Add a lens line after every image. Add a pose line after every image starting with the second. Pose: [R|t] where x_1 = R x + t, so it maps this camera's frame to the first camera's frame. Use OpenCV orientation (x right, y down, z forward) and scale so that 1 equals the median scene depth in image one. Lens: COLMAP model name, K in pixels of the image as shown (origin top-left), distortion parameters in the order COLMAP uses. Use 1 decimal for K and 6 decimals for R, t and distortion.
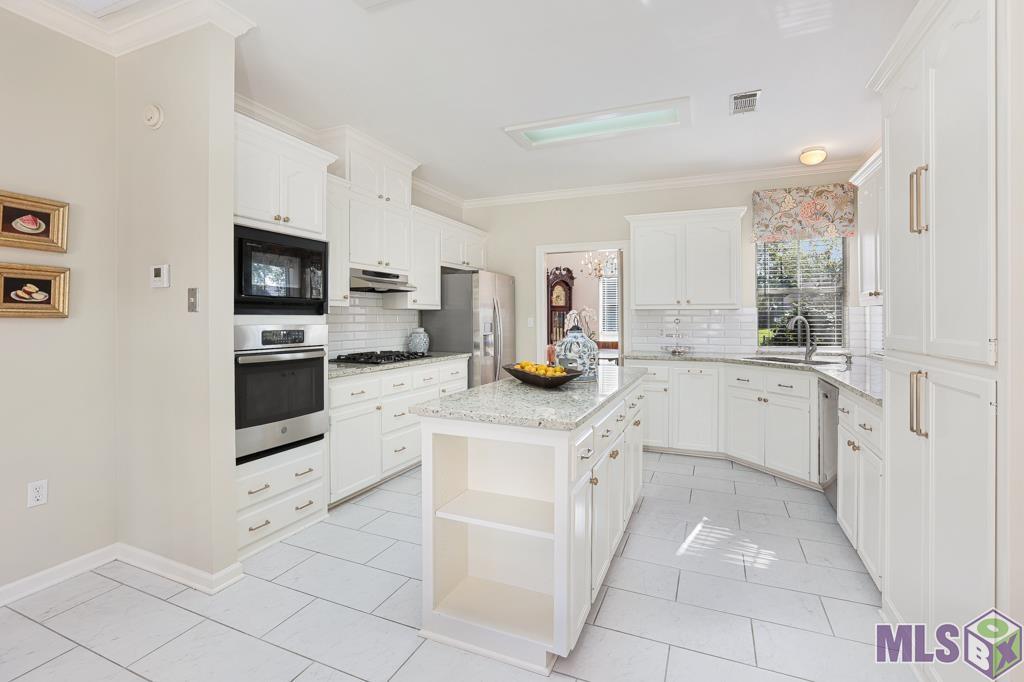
lens RADIAL K [[473.2, 0, 515.2], [0, 473.2, 320.3], [0, 0, 1]] dist [-0.031385, 0.000538]
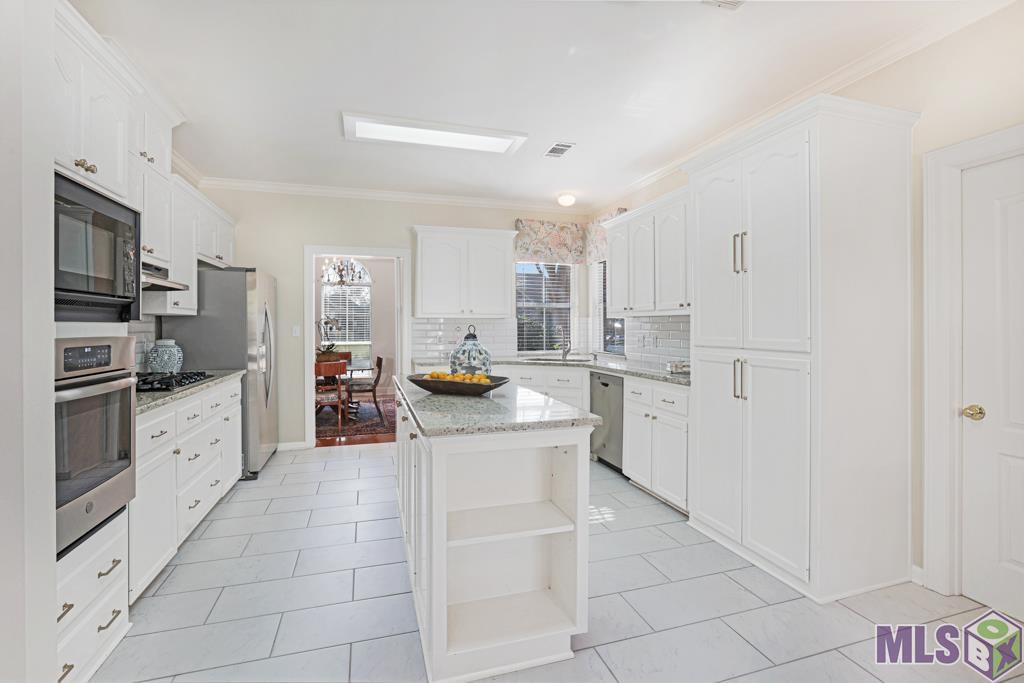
lens RADIAL K [[473.2, 0, 515.2], [0, 473.2, 320.8], [0, 0, 1]] dist [-0.031385, 0.000538]
pose [[0.761740, 0.005113, 0.647863, -0.290711], [0.004536, 0.999902, -0.013226, -0.001847], [-0.647867, 0.013013, 0.761642, 0.099726]]
